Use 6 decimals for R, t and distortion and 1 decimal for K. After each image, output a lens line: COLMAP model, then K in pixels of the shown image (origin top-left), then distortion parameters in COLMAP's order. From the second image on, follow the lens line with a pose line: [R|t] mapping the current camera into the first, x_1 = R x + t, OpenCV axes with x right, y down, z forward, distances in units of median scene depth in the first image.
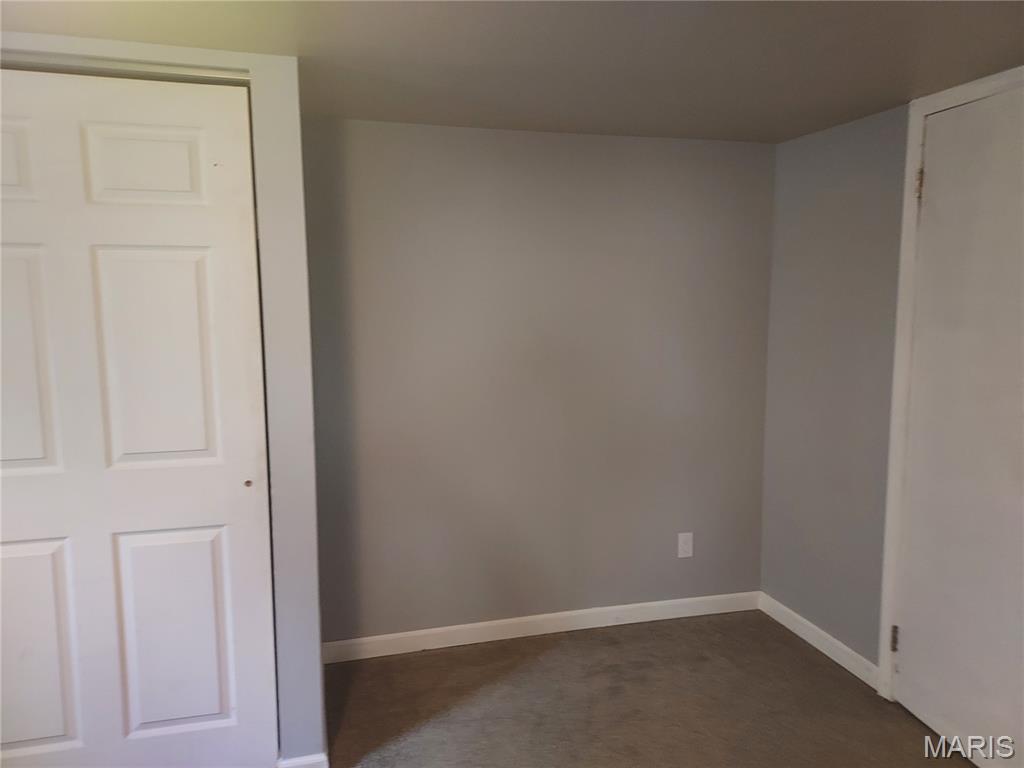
lens RADIAL K [[746.2, 0, 512.0], [0, 746.2, 384.0], [0, 0, 1]] dist [0.034936, -0.002166]
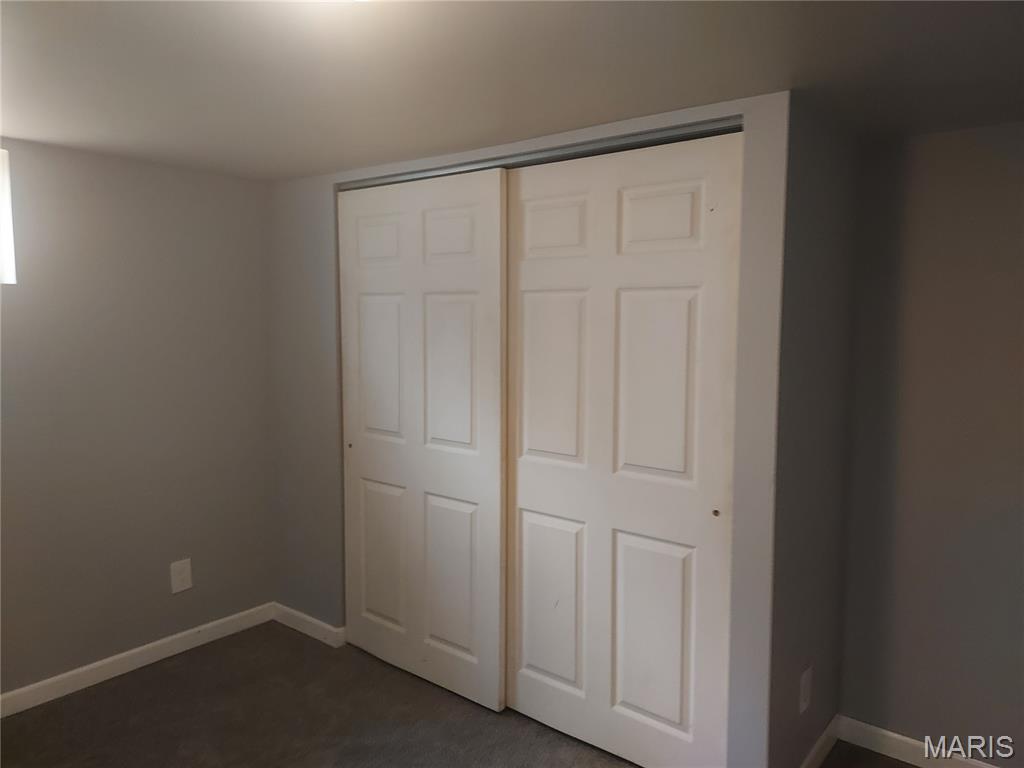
lens RADIAL K [[770.8, 0, 512.0], [0, 770.8, 384.0], [0, 0, 1]] dist [0.045701, -0.008108]
pose [[0.565216, 0.072140, -0.821783, 0.381402], [-0.112931, 0.993557, 0.009546, -0.023251], [0.817177, 0.087409, 0.569721, 0.163075]]
